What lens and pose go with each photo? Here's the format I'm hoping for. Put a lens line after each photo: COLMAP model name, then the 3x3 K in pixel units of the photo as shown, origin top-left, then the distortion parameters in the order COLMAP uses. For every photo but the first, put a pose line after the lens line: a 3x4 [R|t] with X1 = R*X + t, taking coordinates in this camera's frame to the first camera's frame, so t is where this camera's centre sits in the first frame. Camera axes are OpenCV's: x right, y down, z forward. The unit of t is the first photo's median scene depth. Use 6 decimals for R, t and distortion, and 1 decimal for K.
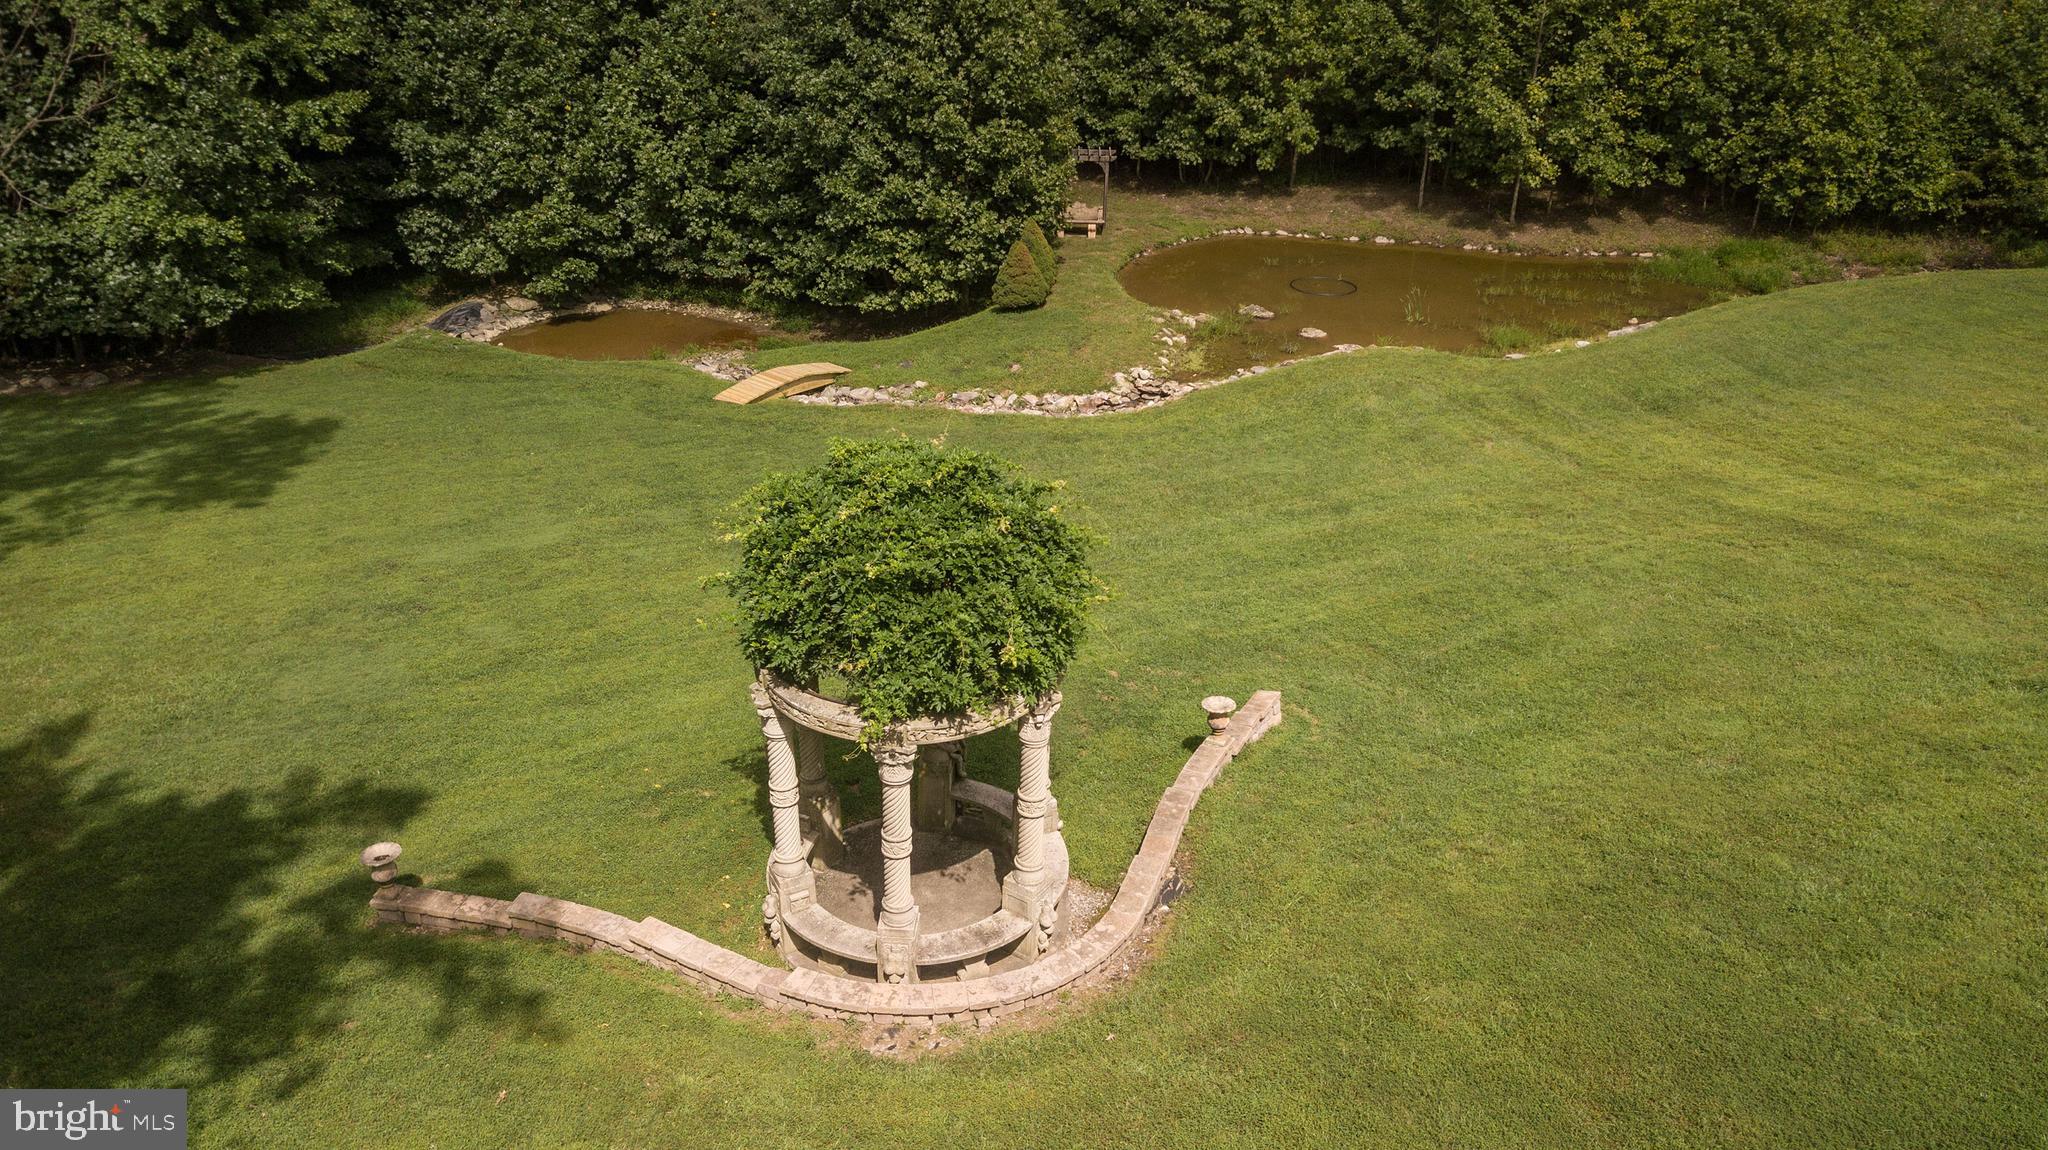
lens RADIAL K [[1572.8, 0, 1018.9], [0, 1572.8, 577.9], [0, 0, 1]] dist [0.033413, -0.011318]
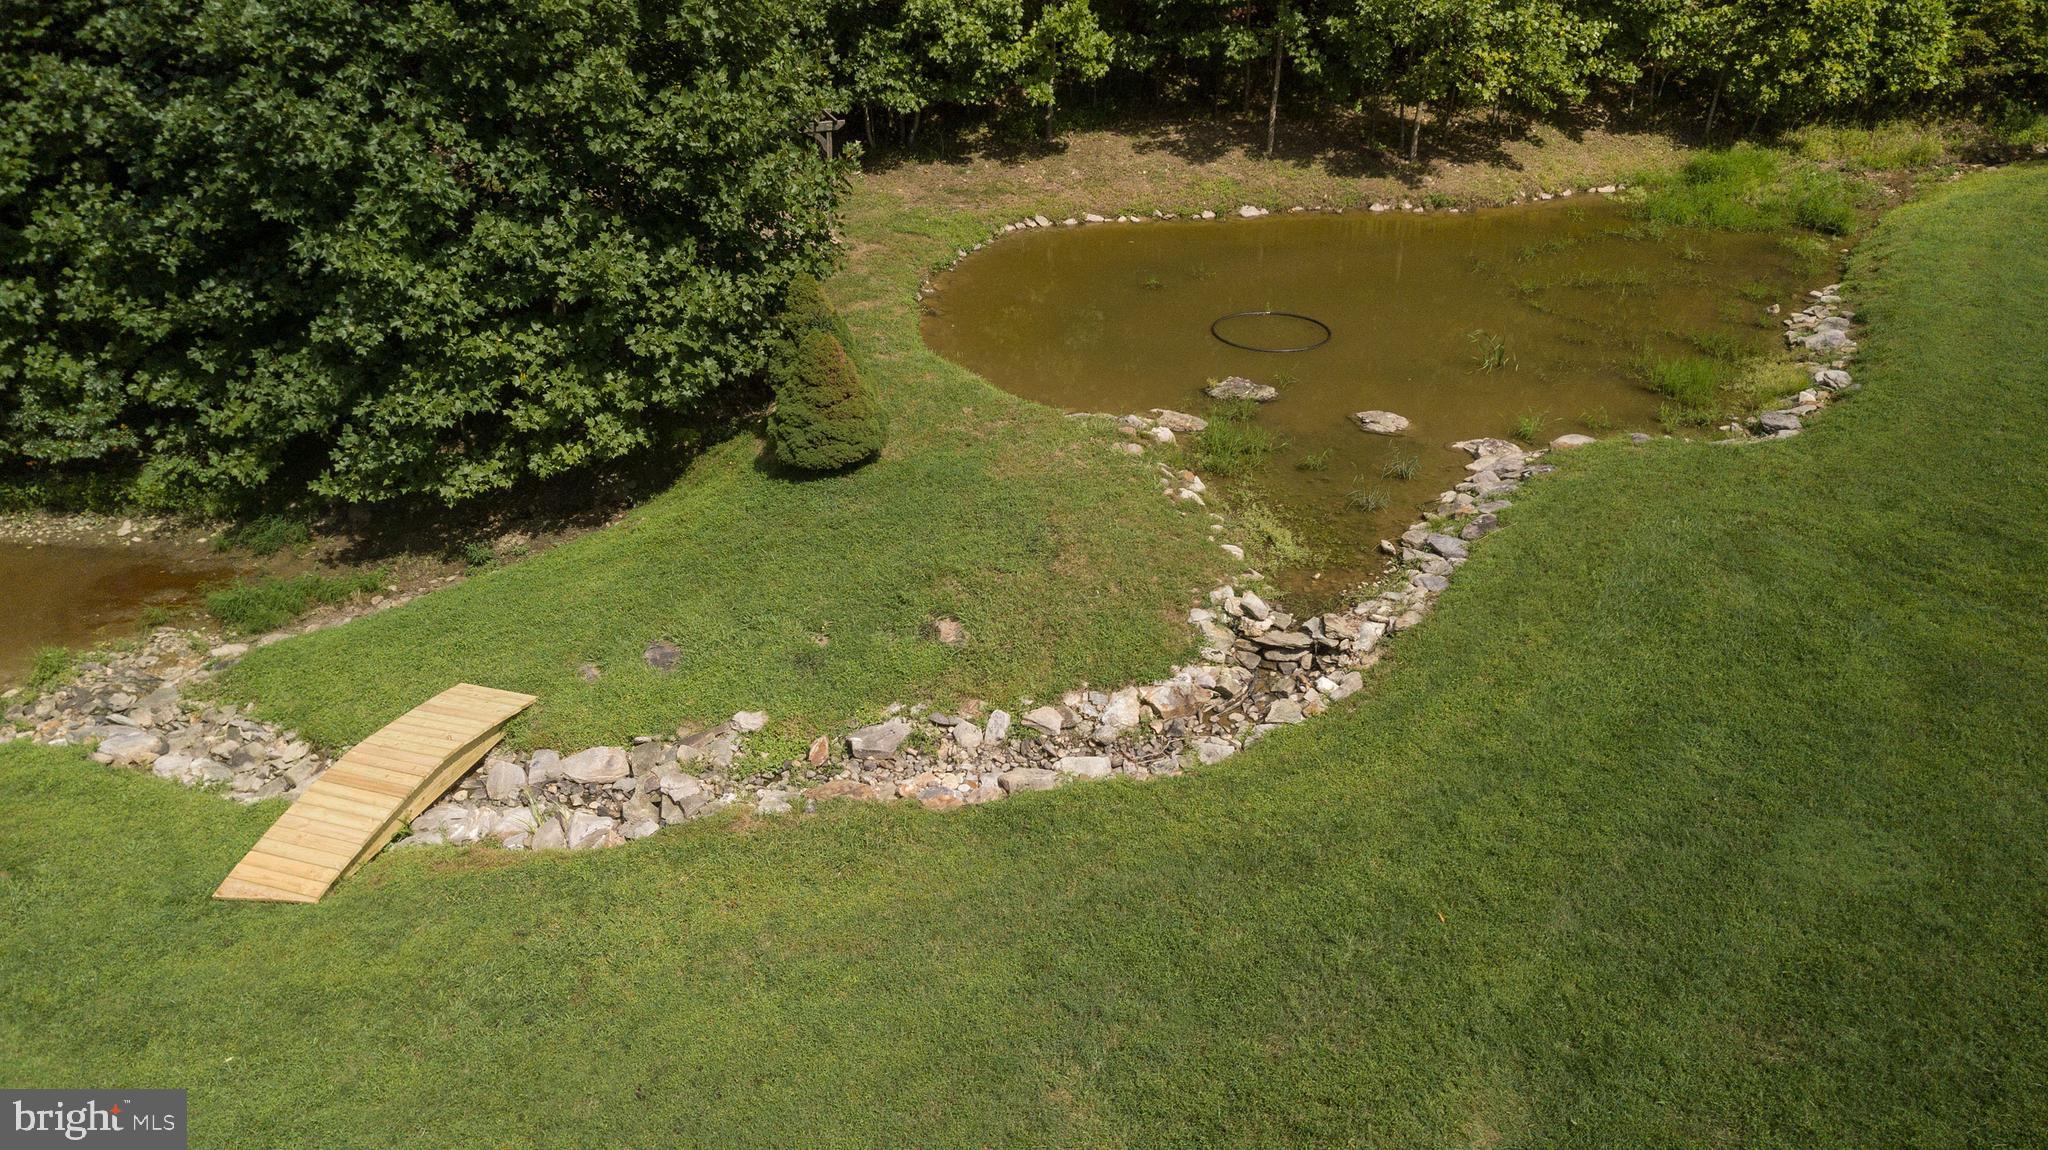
lens RADIAL K [[1572.8, 0, 1029.2], [0, 1572.8, 574.9], [0, 0, 1]] dist [0.033413, -0.011318]
pose [[0.906015, -0.205478, 0.370022, -0.124688], [0.186836, 0.978623, 0.085965, -0.159814], [-0.379776, -0.008753, 0.925037, 0.504855]]
